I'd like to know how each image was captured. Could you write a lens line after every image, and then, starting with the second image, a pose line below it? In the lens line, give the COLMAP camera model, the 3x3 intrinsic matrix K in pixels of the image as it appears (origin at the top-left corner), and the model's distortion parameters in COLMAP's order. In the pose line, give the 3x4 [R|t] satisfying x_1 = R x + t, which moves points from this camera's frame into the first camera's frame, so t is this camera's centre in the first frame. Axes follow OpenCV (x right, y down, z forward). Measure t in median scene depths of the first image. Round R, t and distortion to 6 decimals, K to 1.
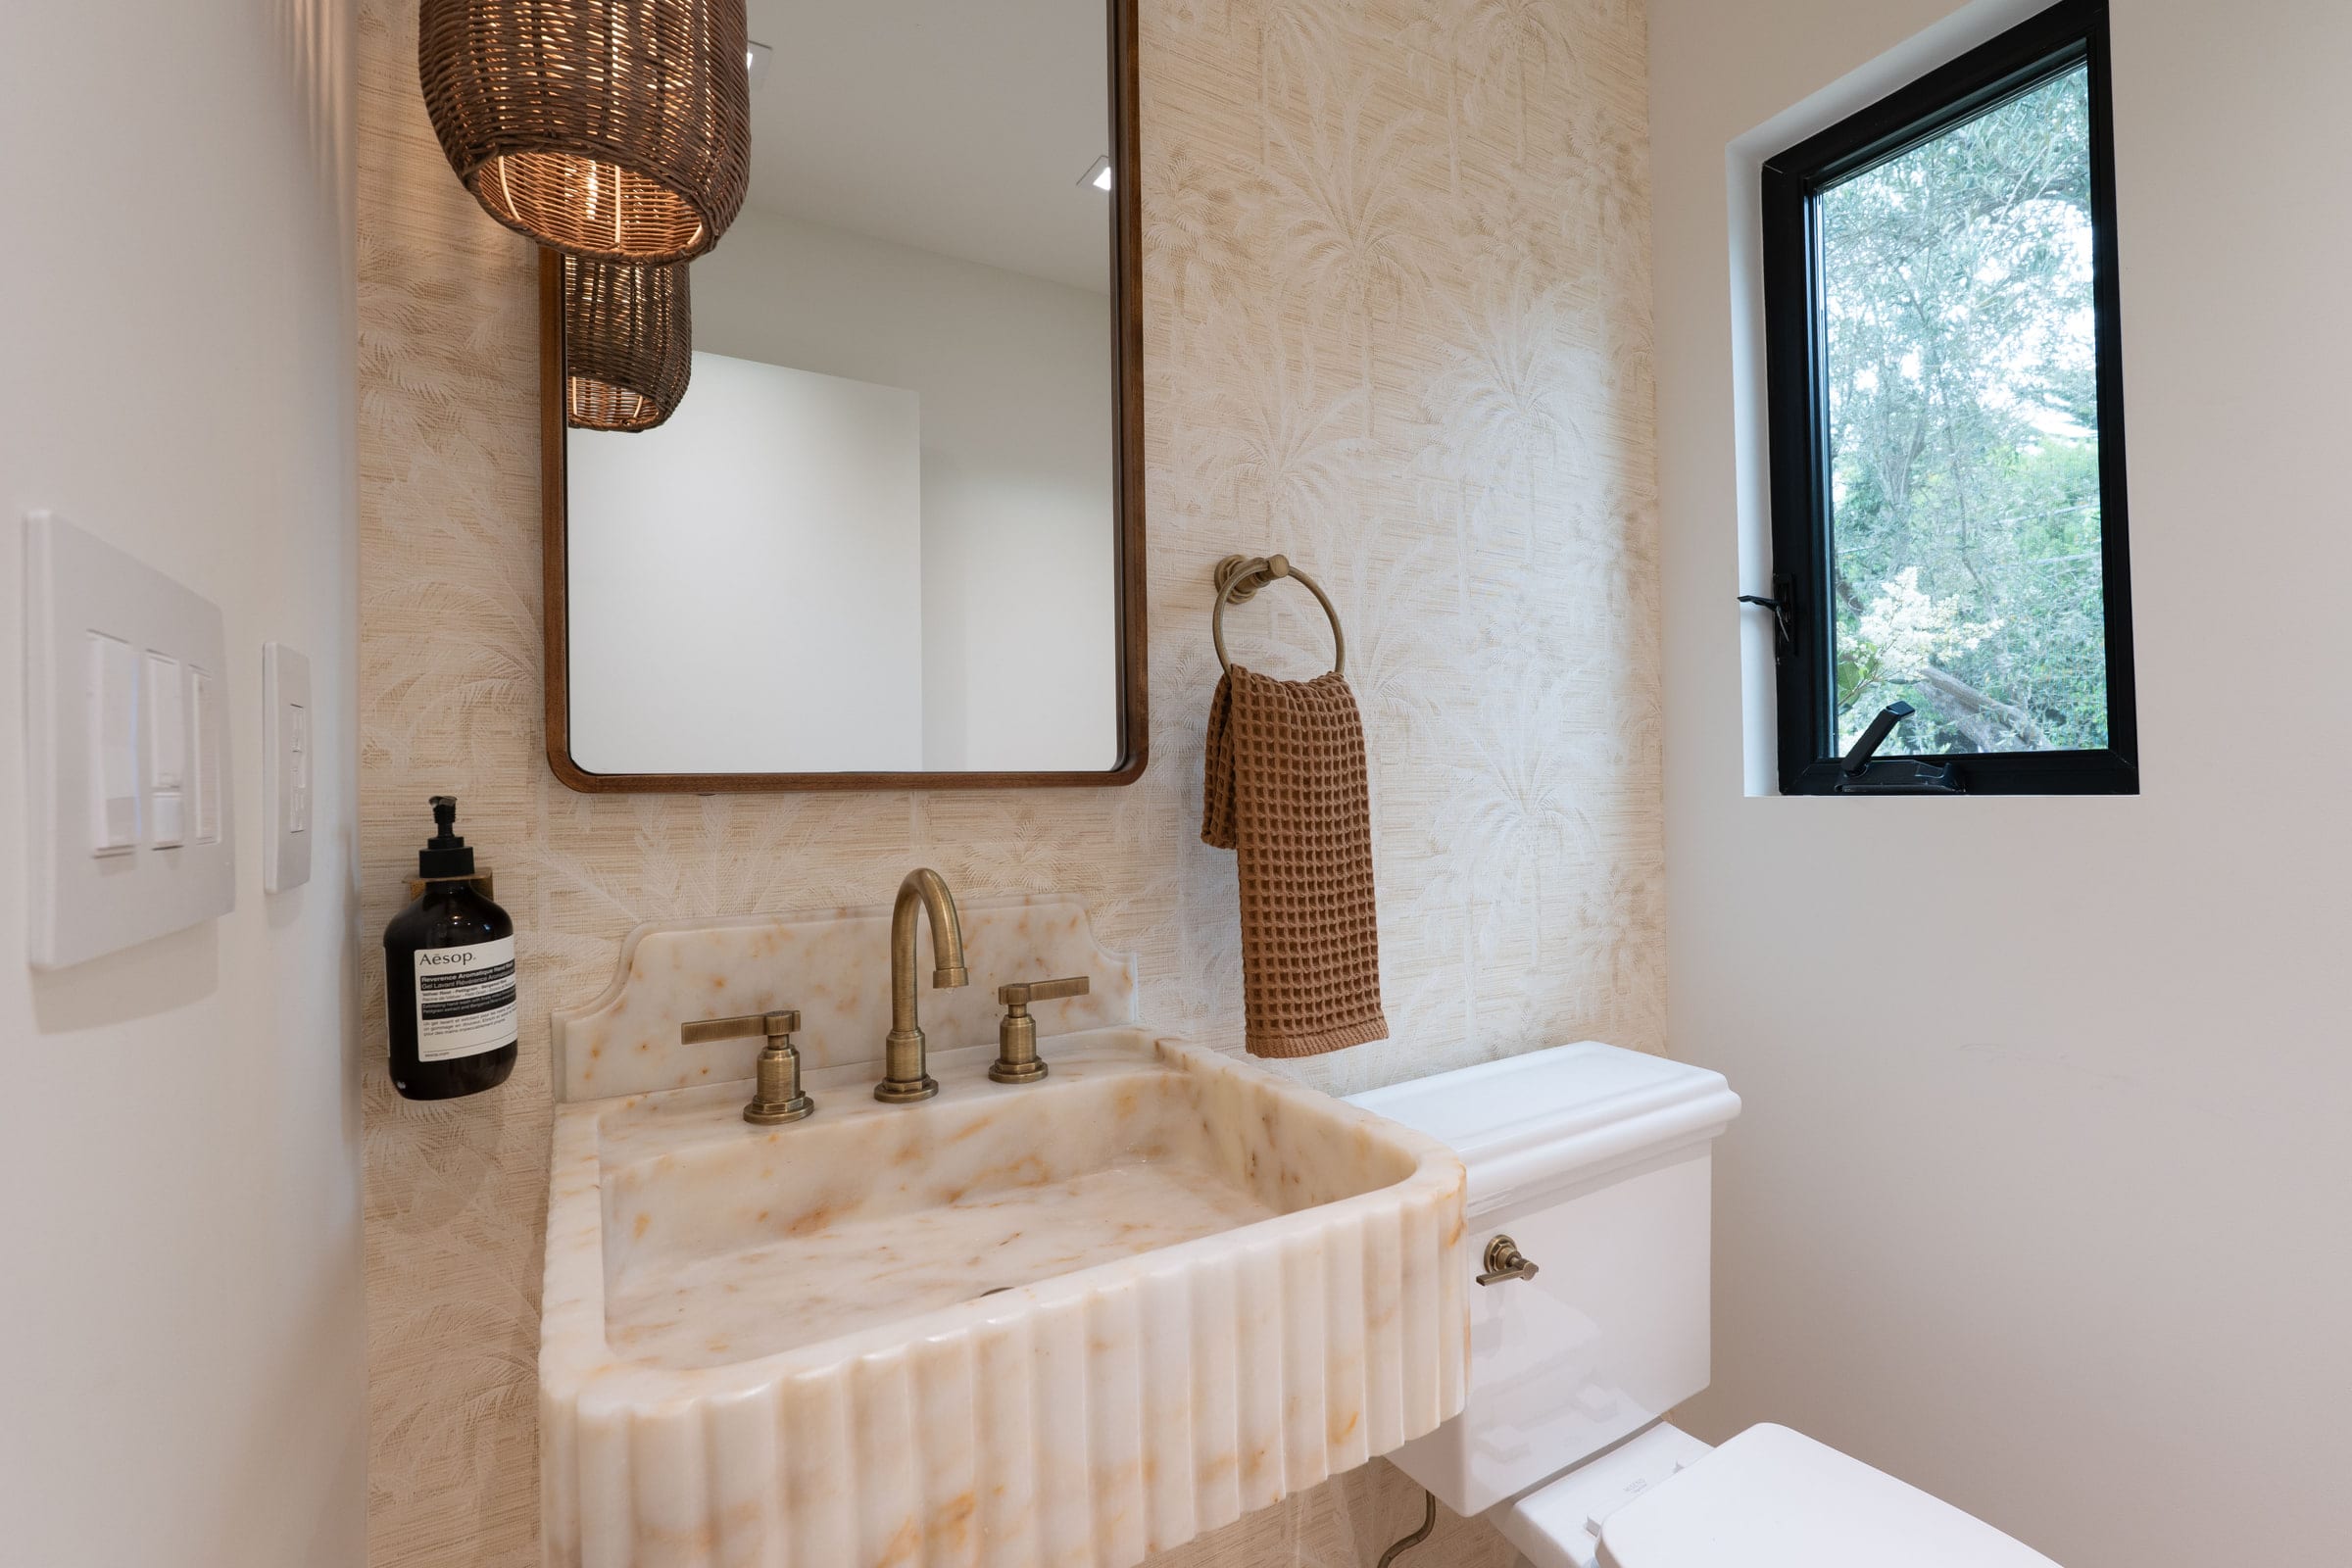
lens RADIAL K [[1027.4, 0, 1177.5], [0, 1027.4, 777.0], [0, 0, 1]] dist [-0.005388, 0.000238]
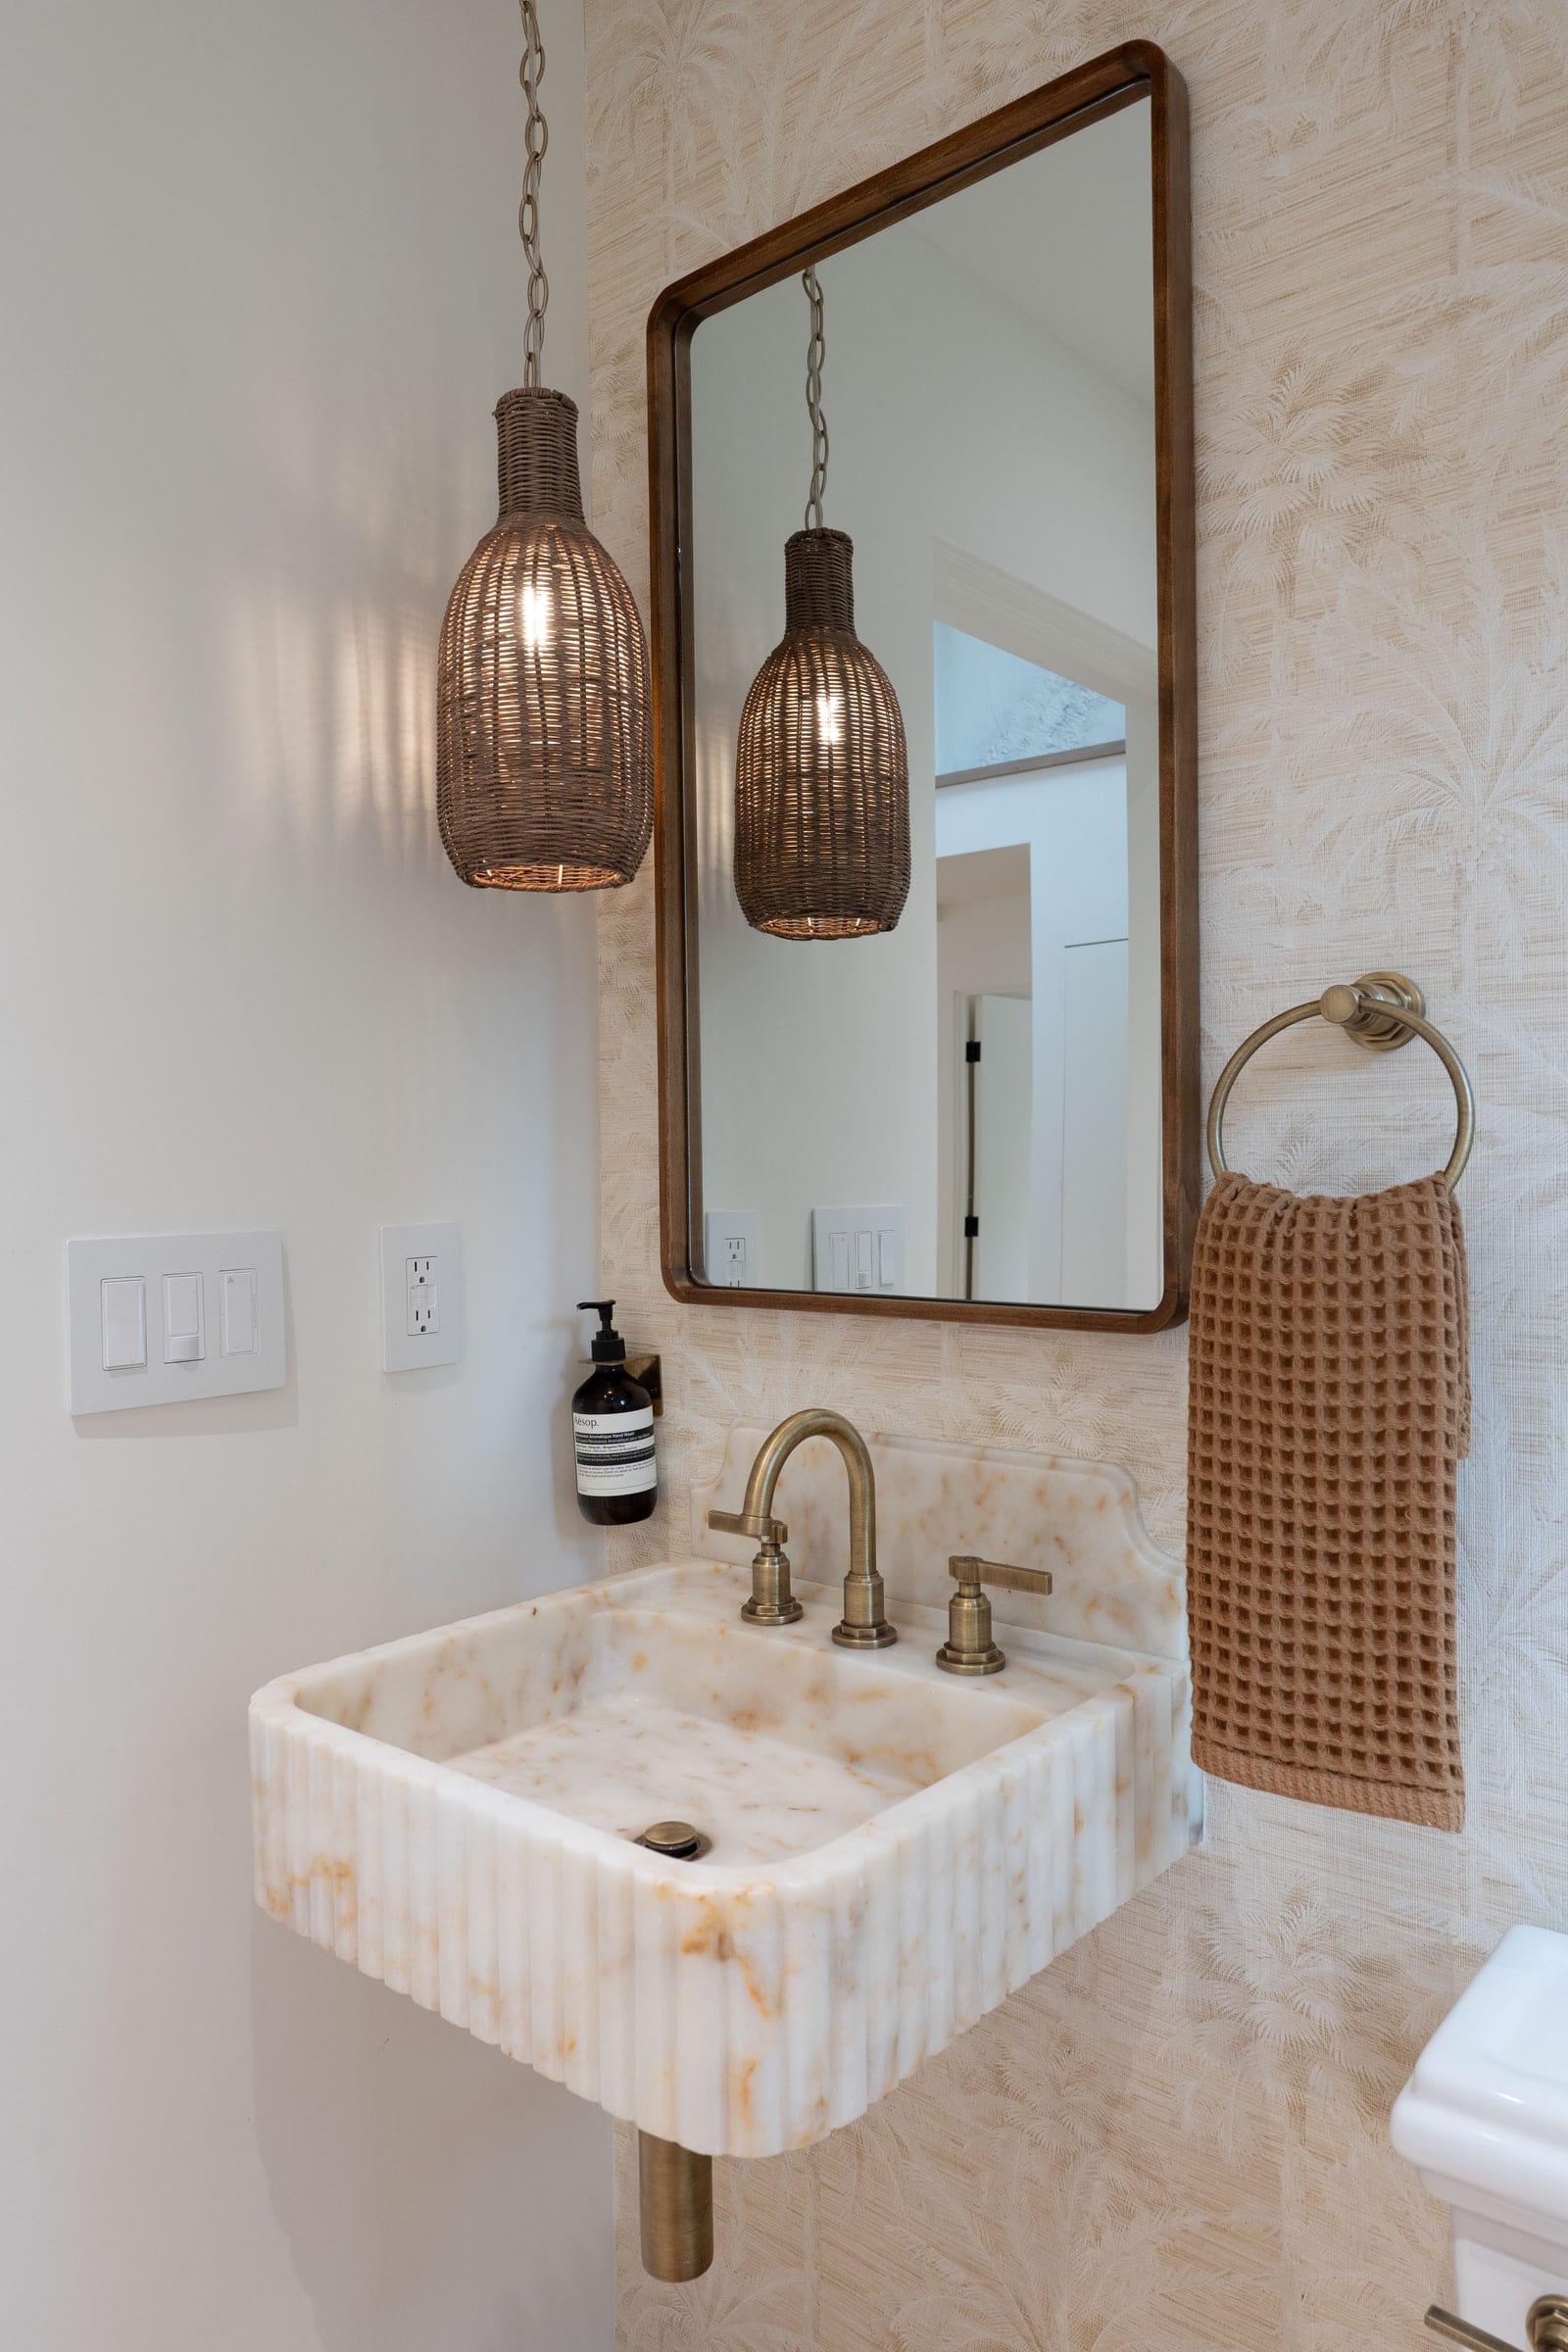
lens RADIAL K [[1535.5, 0, 783.1], [0, 1535.5, 1178.2], [0, 0, 1]] dist [0.000711, -0.001017]
pose [[0.334589, 0.021175, -0.942126, 0.924441], [0.017826, 0.999426, 0.028793, -0.143966], [0.942196, -0.026429, 0.334019, 0.406099]]
